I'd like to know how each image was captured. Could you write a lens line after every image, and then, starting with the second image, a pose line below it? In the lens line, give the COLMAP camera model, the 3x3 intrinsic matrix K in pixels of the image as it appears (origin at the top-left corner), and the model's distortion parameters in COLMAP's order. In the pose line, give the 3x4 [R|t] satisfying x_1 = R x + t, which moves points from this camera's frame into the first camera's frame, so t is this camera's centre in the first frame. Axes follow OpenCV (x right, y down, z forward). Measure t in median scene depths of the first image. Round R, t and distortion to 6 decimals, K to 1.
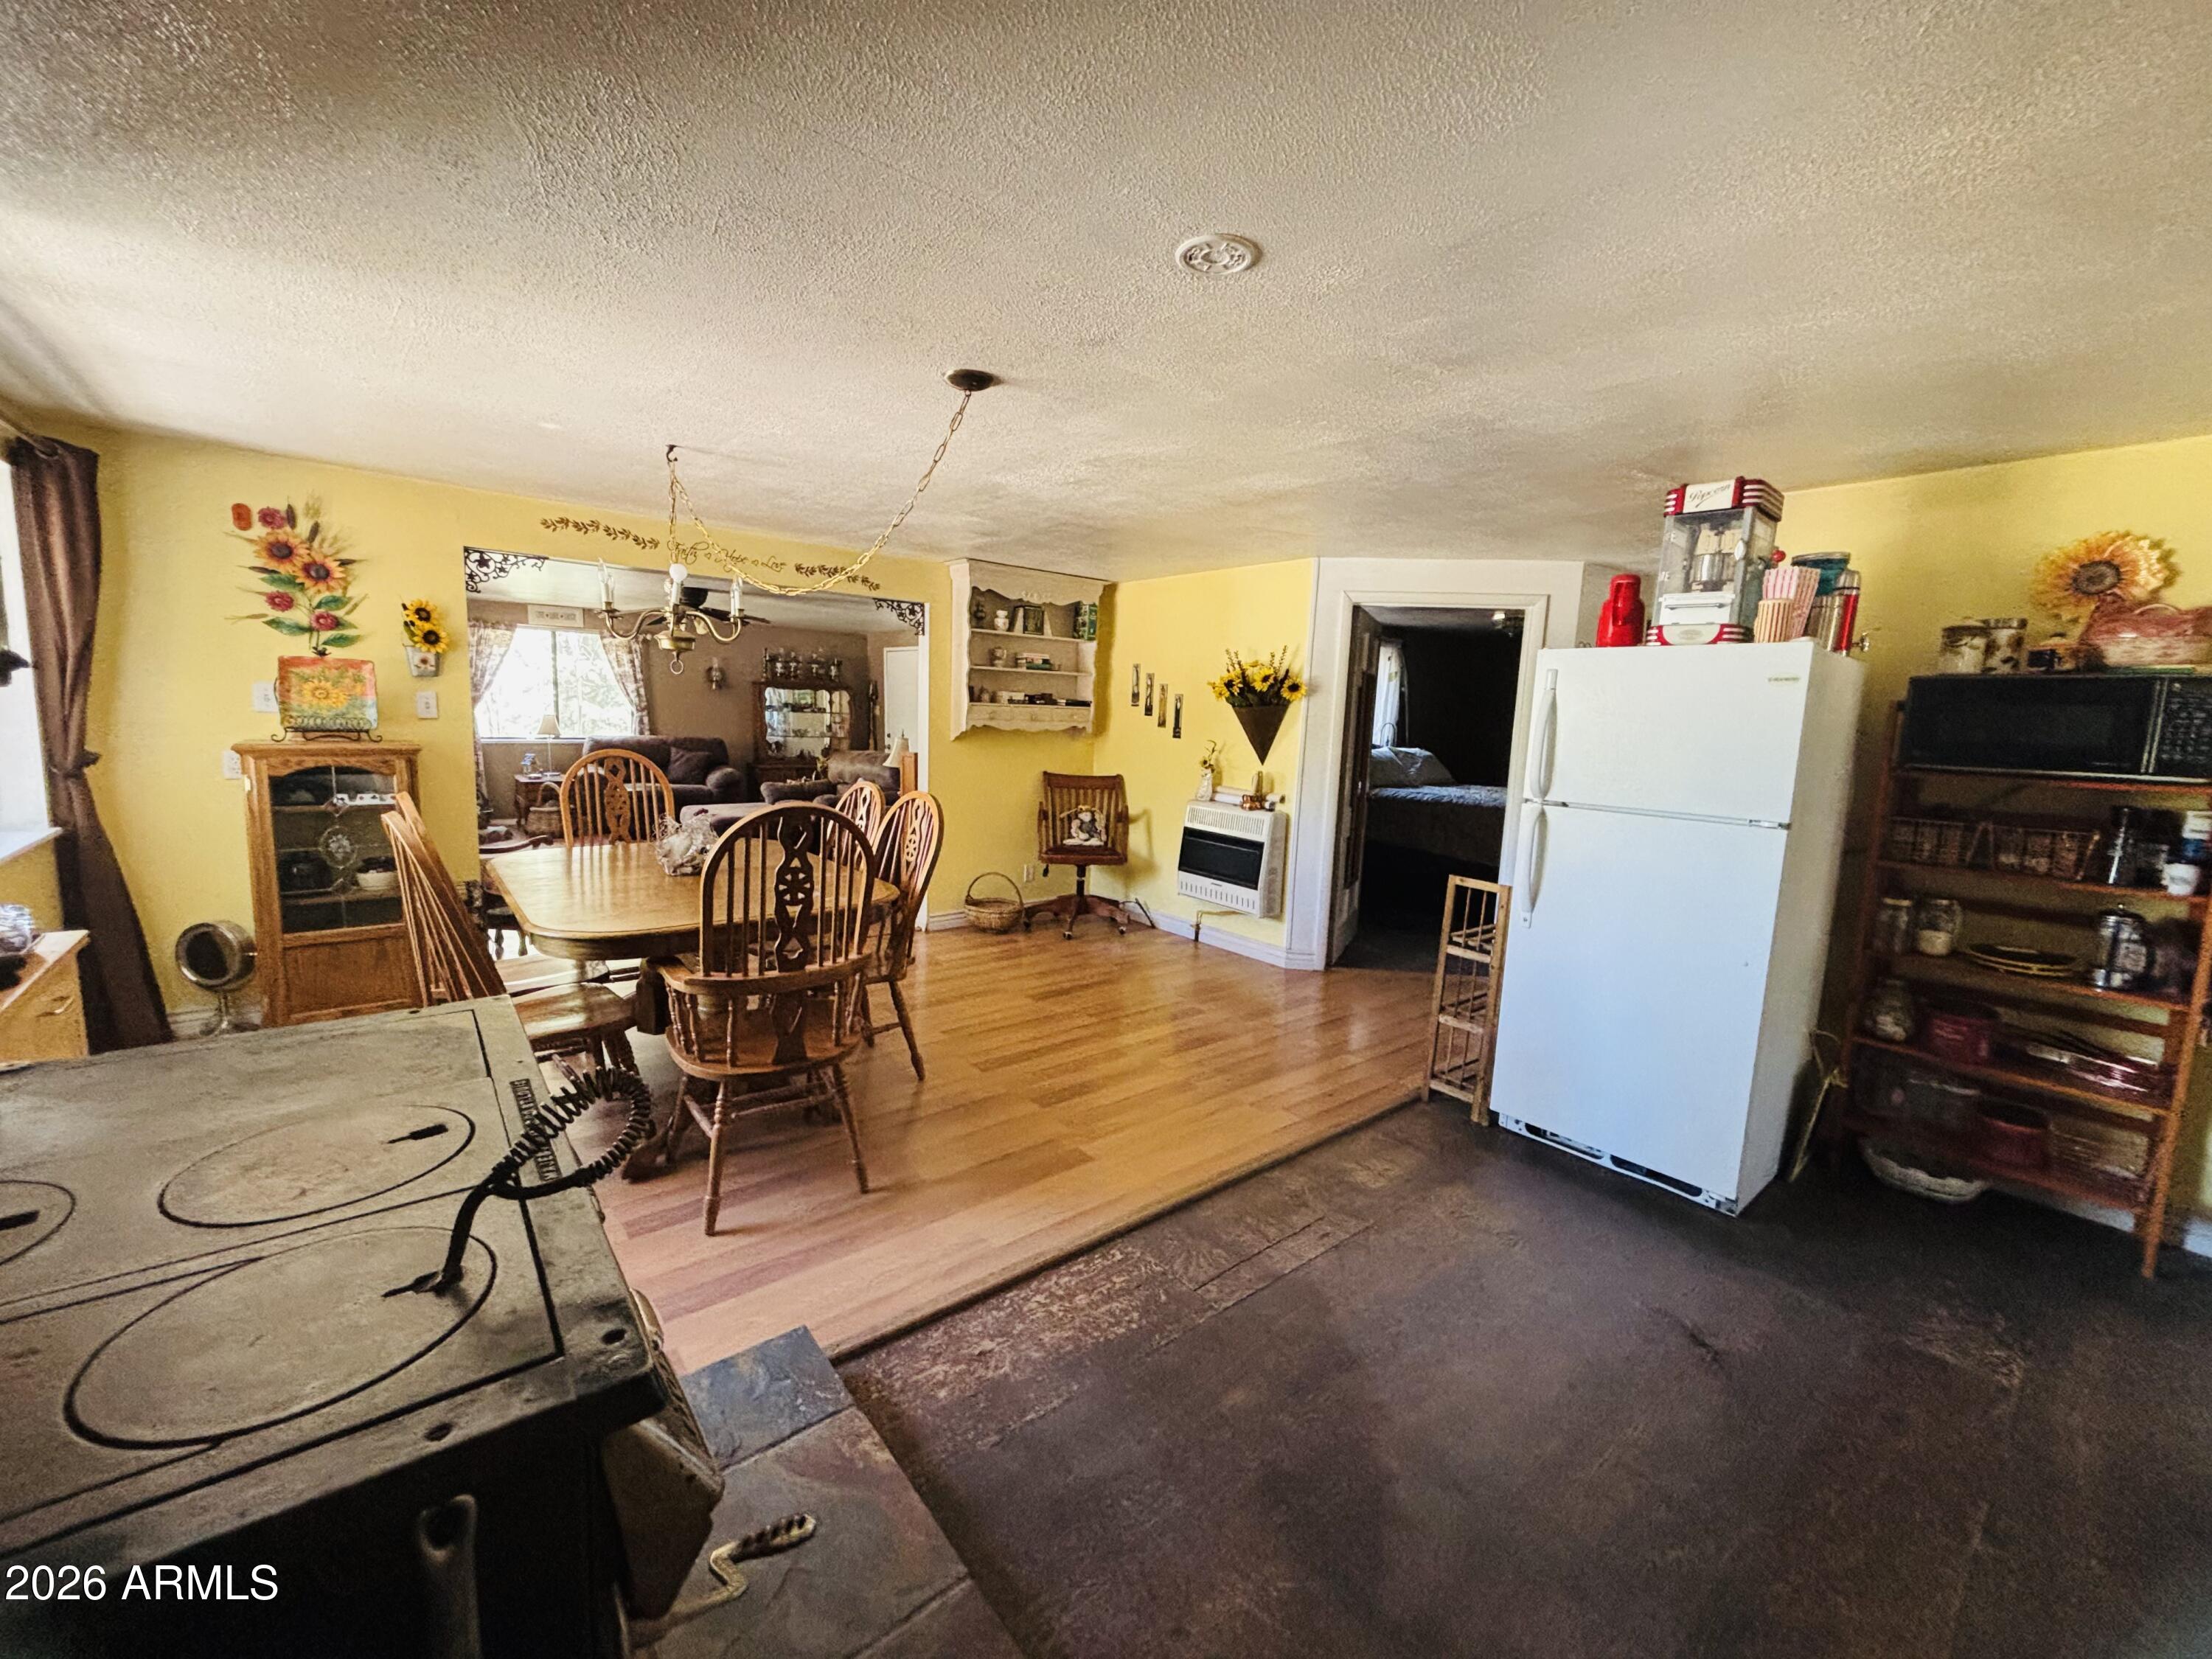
lens RADIAL K [[879.6, 0, 1106.0], [0, 879.6, 829.5], [0, 0, 1]] dist [0.002100, -0.006155]
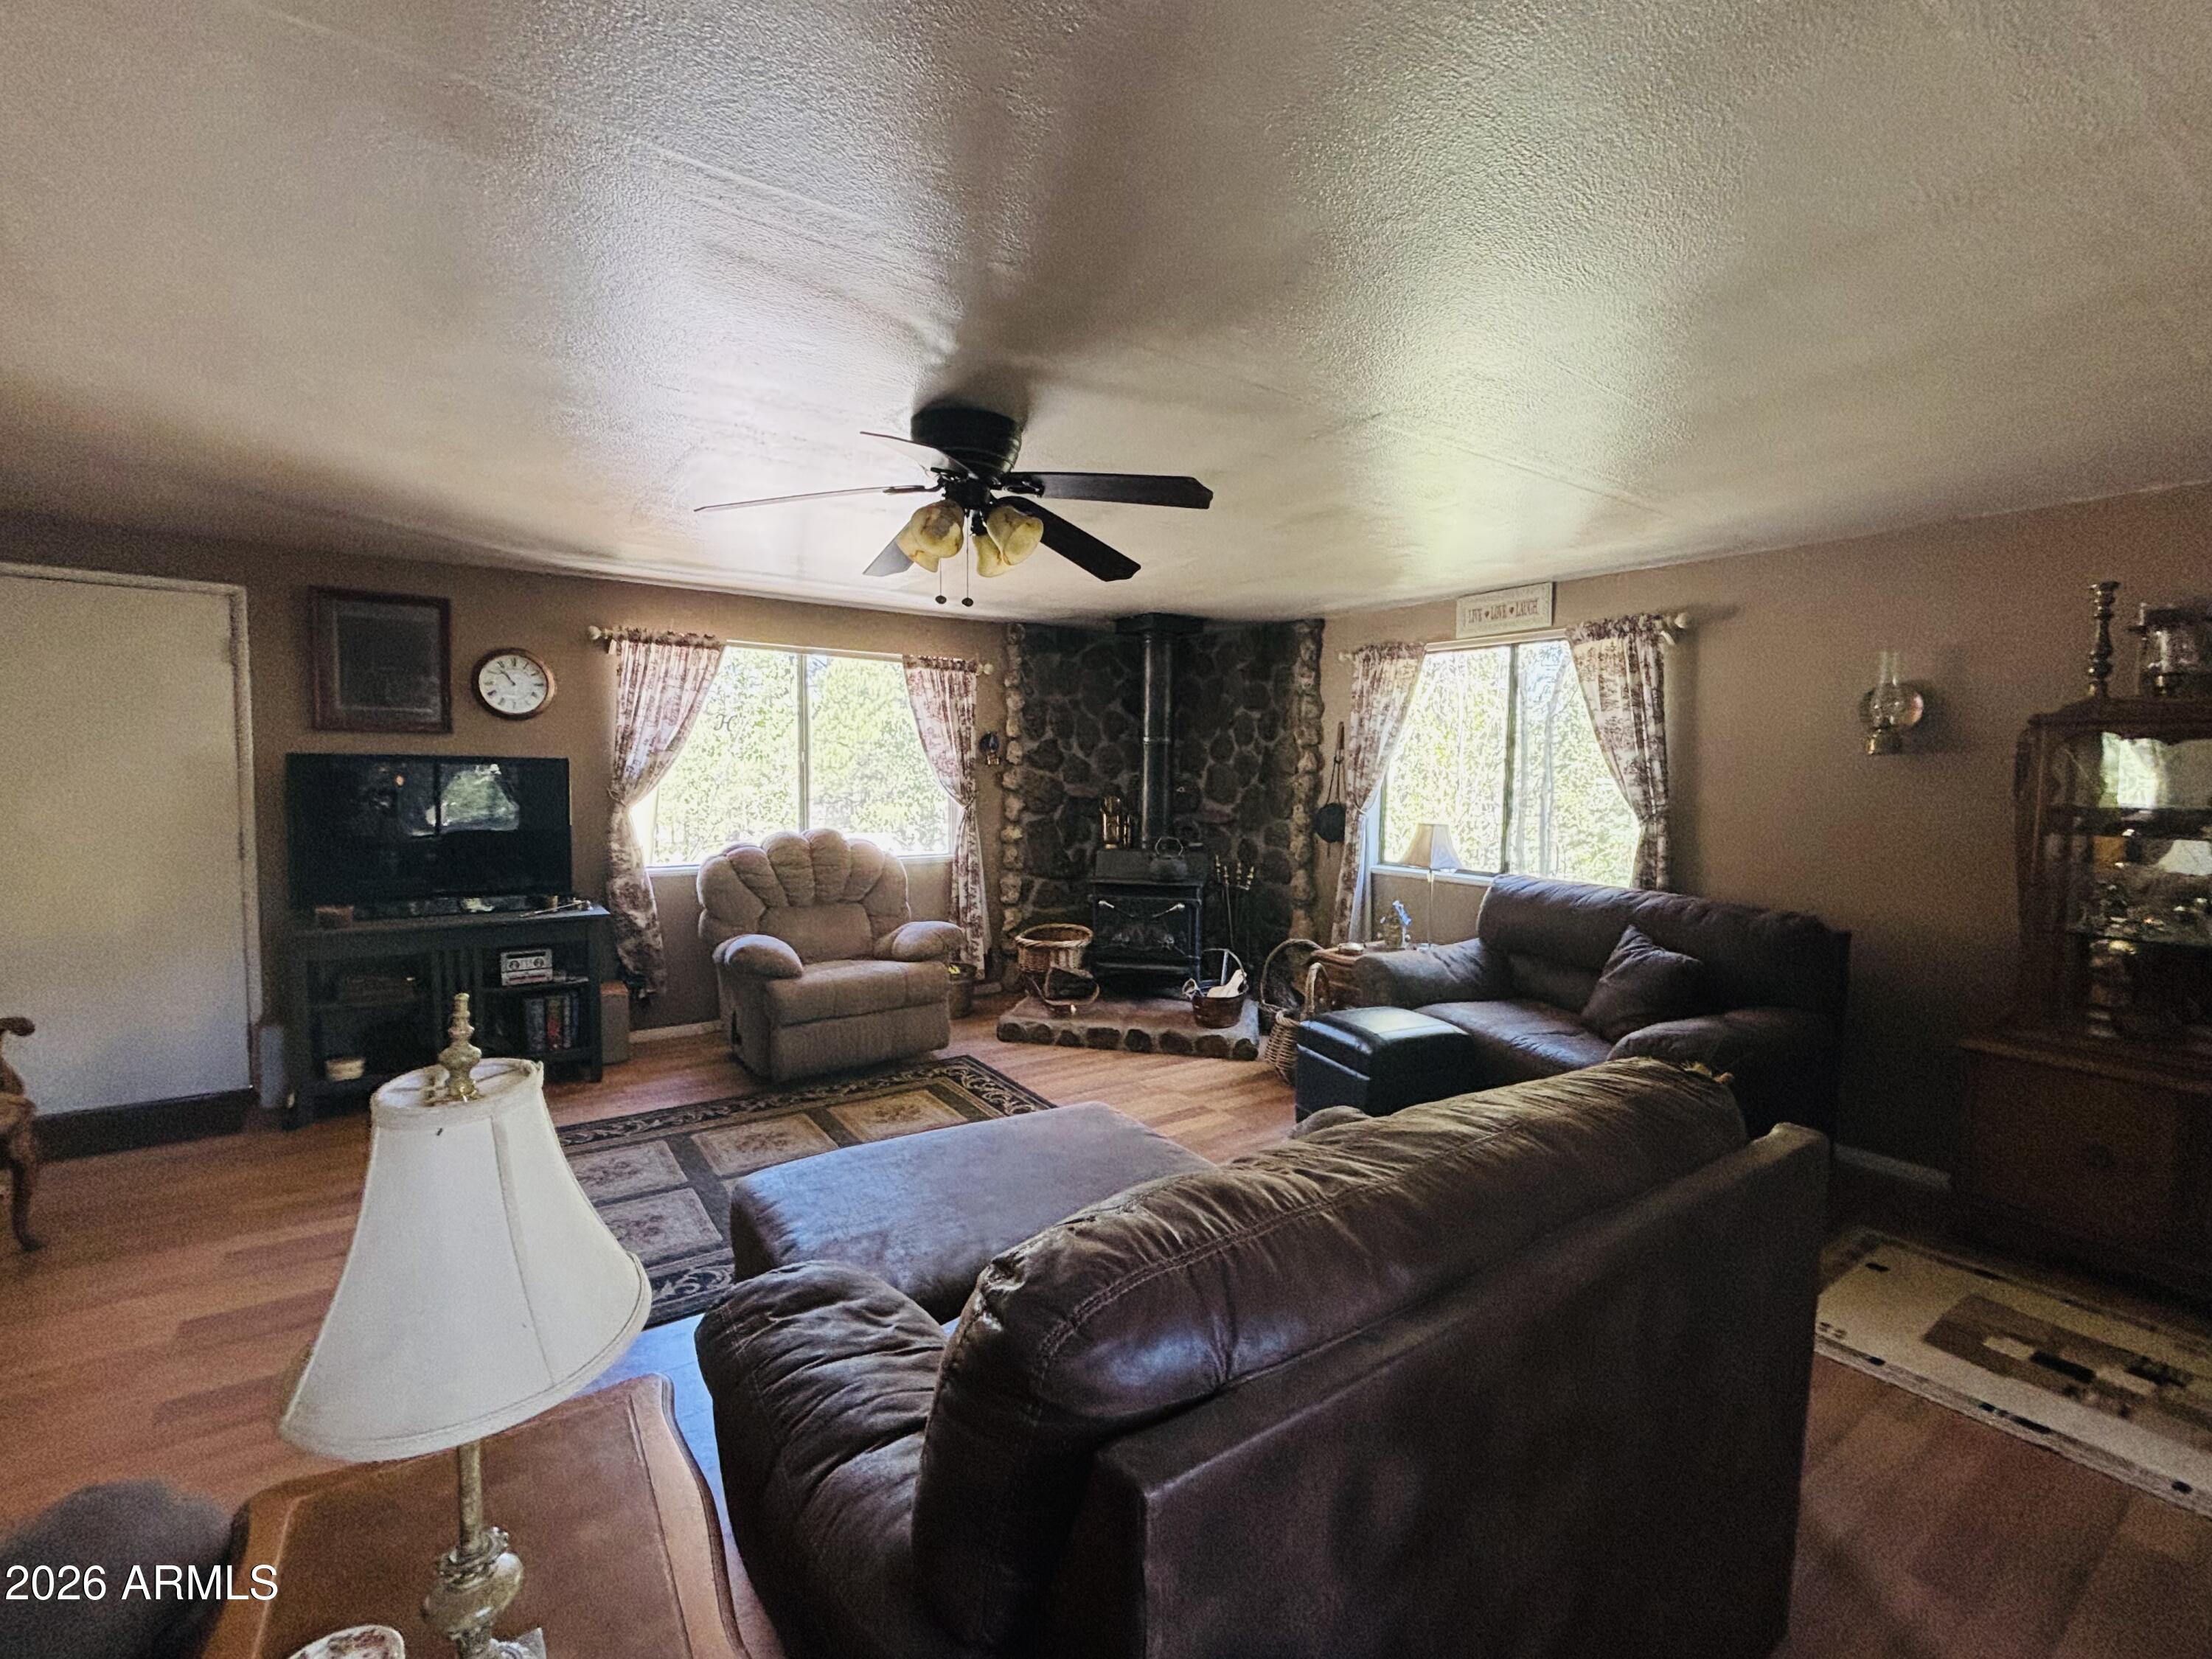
lens RADIAL K [[962.1, 0, 1106.0], [0, 962.1, 829.5], [0, 0, 1]] dist [0.021899, -0.019333]
pose [[-0.090590, 0.020853, -0.995670, -0.097813], [-0.152076, 0.987766, 0.034524, -0.110294], [0.984209, 0.154545, -0.086311, 0.809336]]
